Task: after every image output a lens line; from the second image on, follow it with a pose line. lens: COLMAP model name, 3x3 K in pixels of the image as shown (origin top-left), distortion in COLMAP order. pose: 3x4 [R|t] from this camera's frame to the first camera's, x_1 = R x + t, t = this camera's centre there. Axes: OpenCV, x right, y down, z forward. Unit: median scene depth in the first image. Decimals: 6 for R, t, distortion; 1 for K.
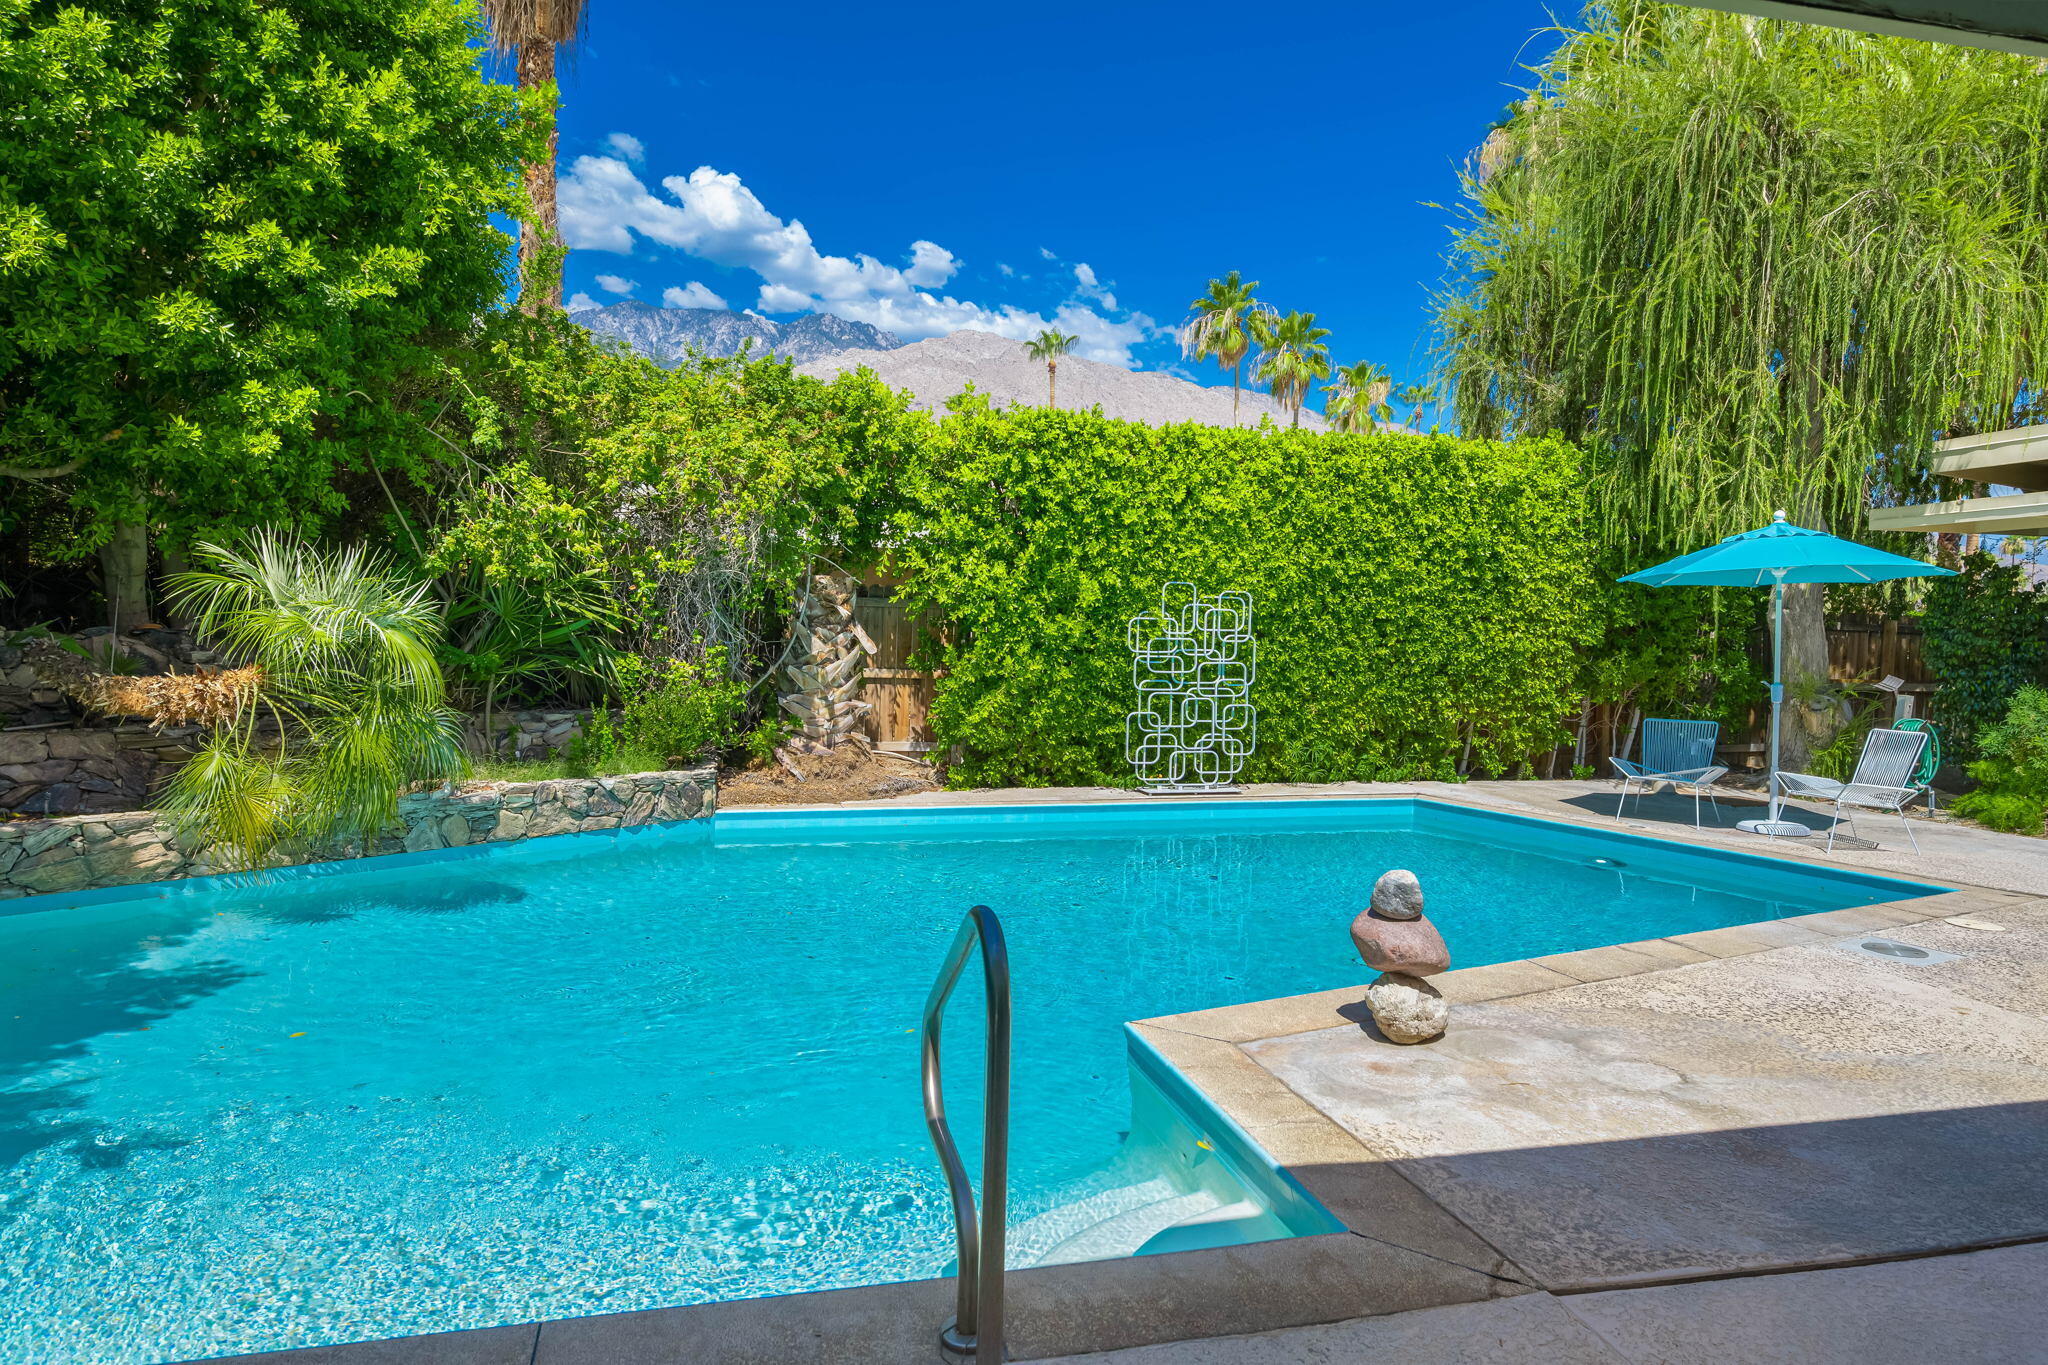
lens RADIAL K [[1204.5, 0, 1063.9], [0, 1204.5, 667.1], [0, 0, 1]] dist [-0.007577, 0.002102]
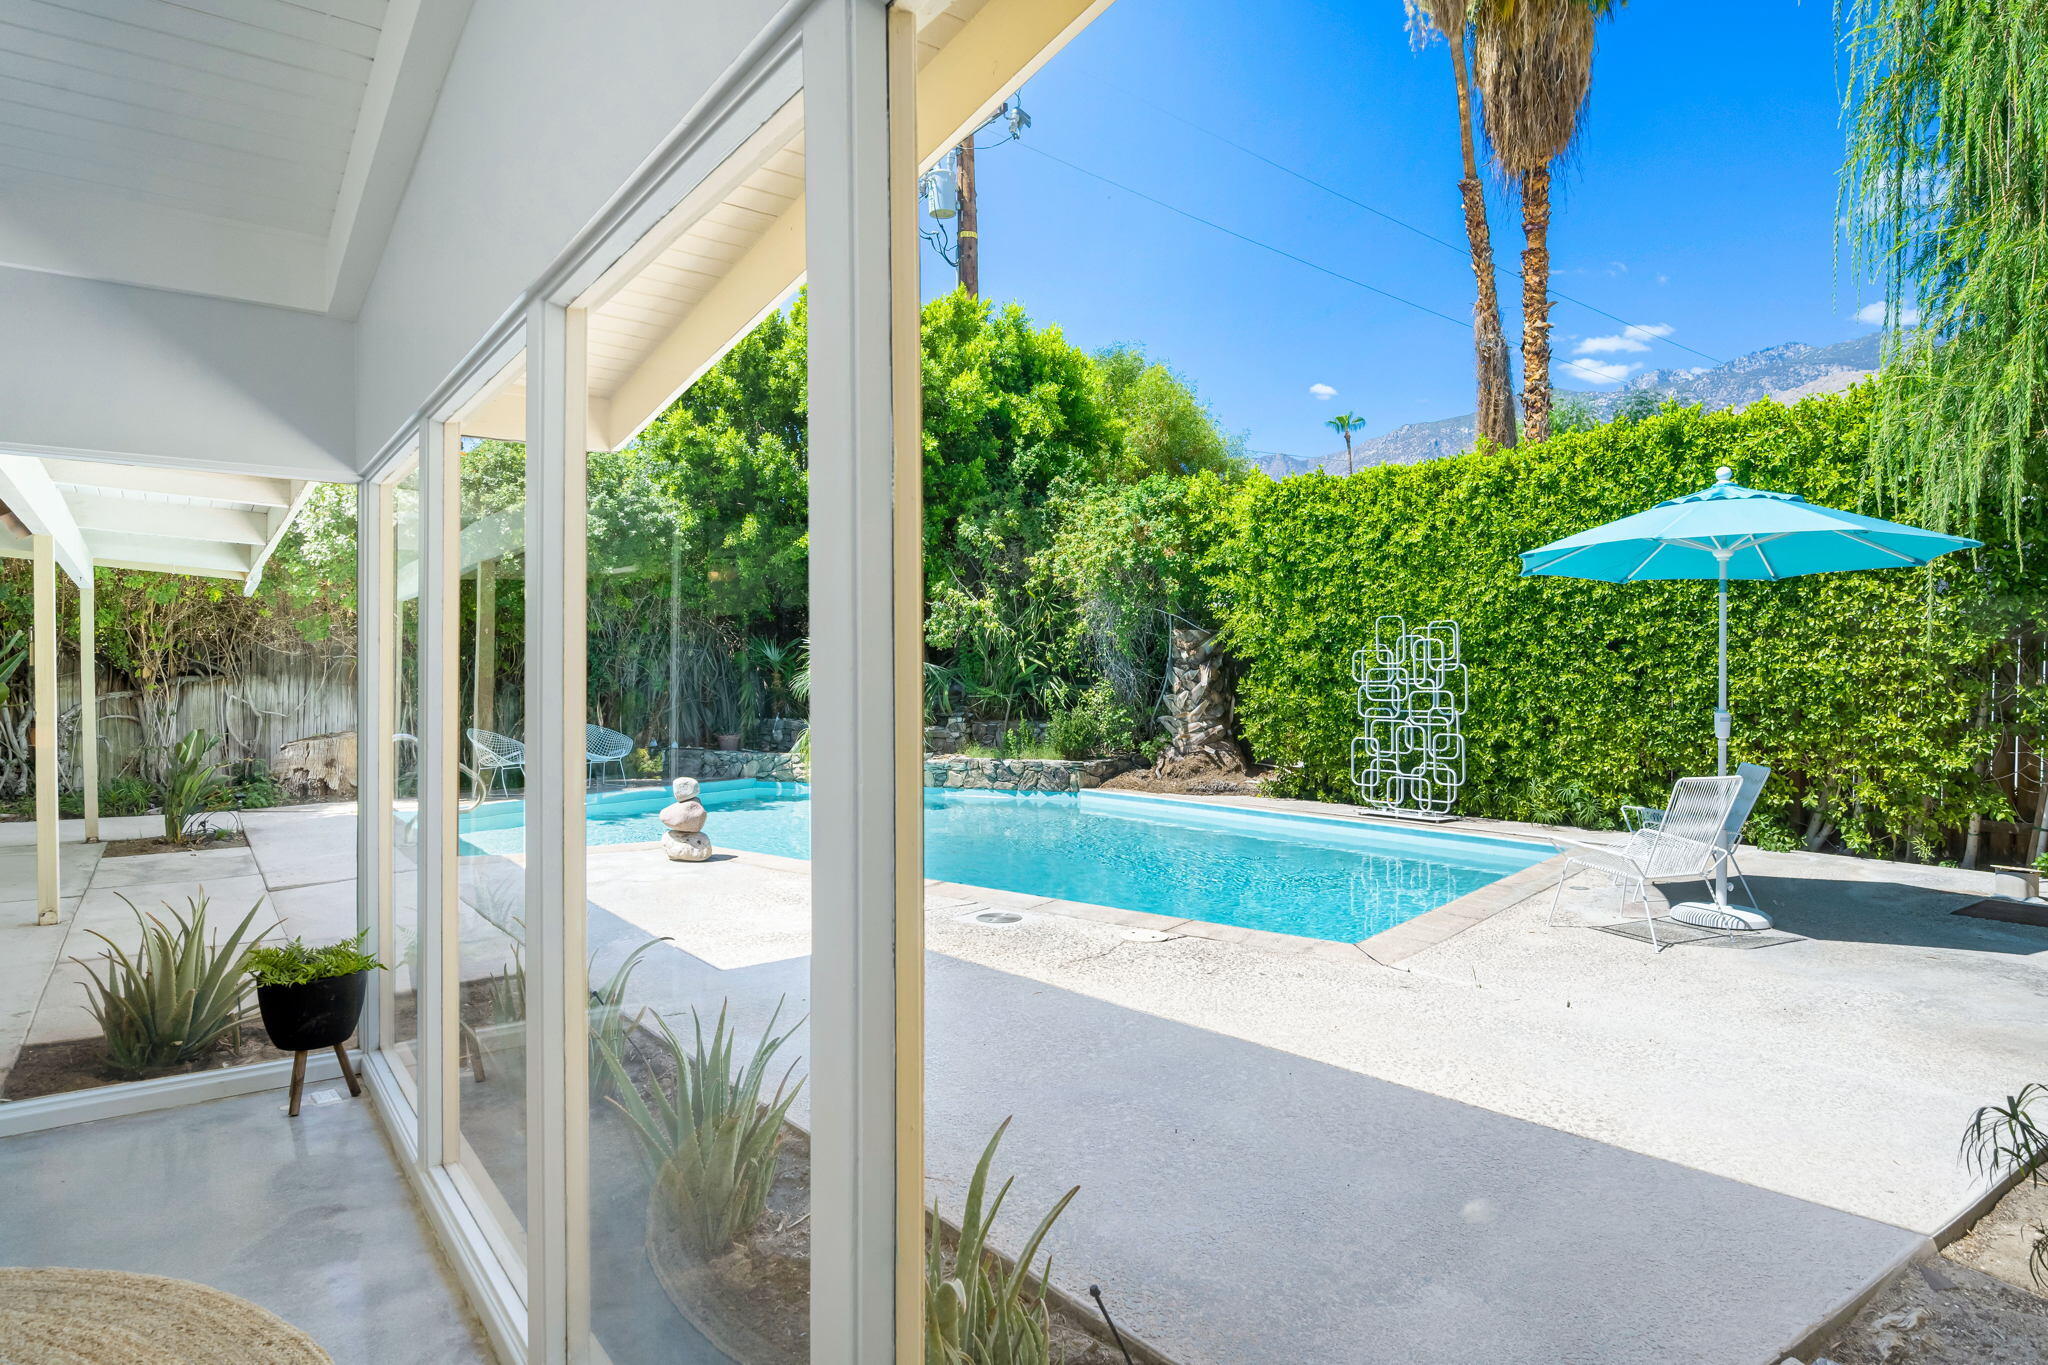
lens RADIAL K [[1204.5, 0, 997.2], [0, 1204.5, 679.5], [0, 0, 1]] dist [-0.007577, 0.002102]
pose [[0.358598, -0.016397, -0.933348, 0.969113], [-0.017630, 0.999548, -0.024334, 0.017625], [0.933326, 0.025181, 0.358147, 0.306930]]
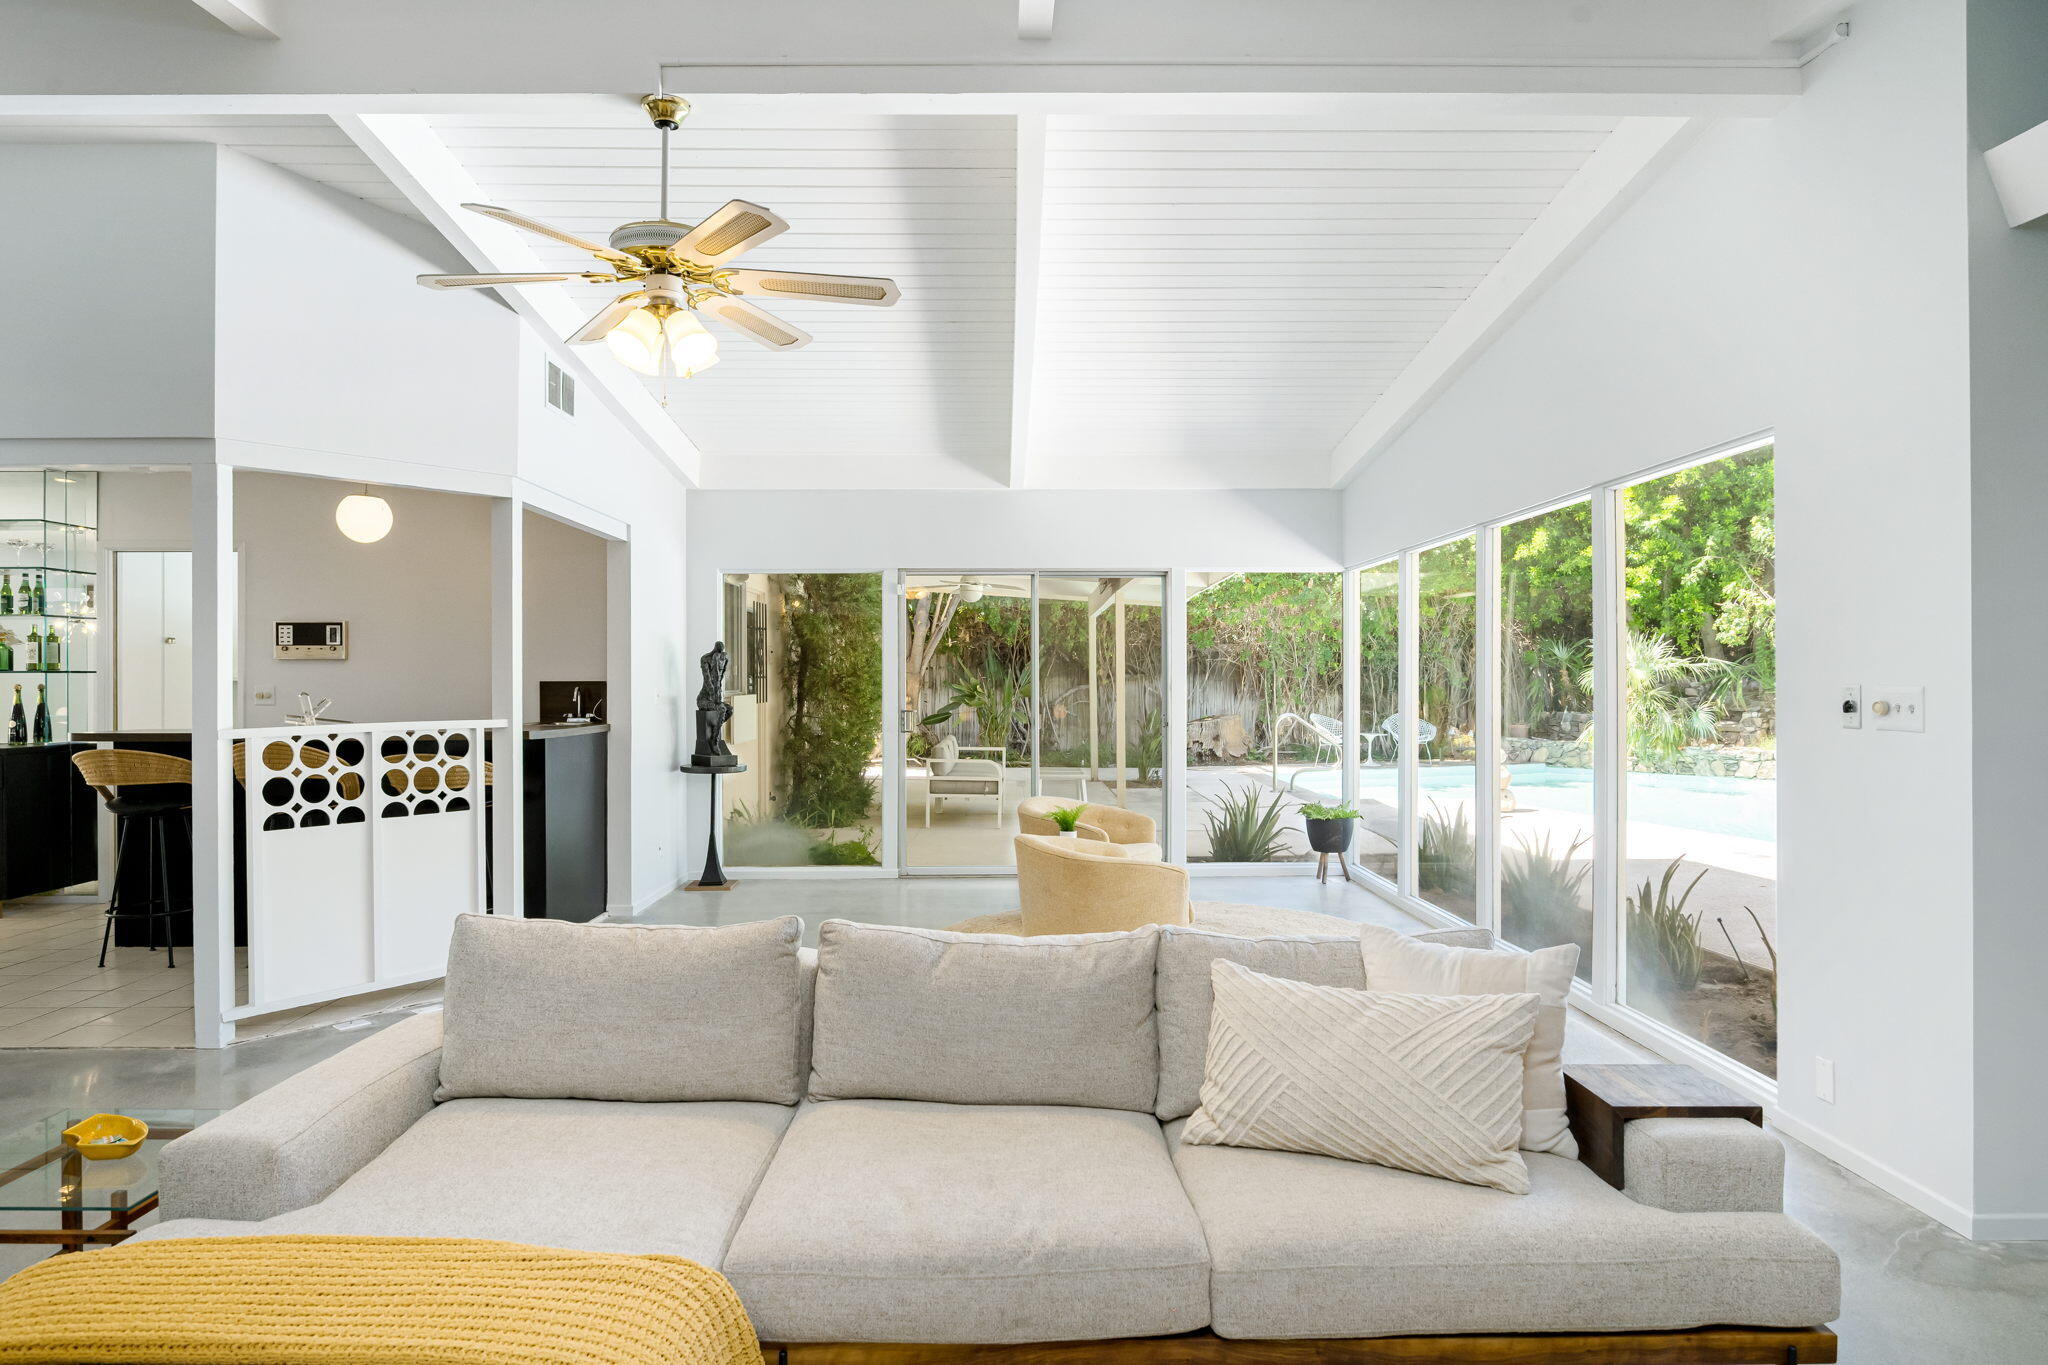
lens RADIAL K [[1358.2, 0, 992.8], [0, 1358.2, 678.9], [0, 0, 1]] dist [-0.003476, -0.004476]
pose [[-0.209433, -0.014832, -0.977710, 1.488825], [-0.026883, 0.999594, -0.009406, 0.029448], [0.977453, 0.024314, -0.209747, 0.204685]]
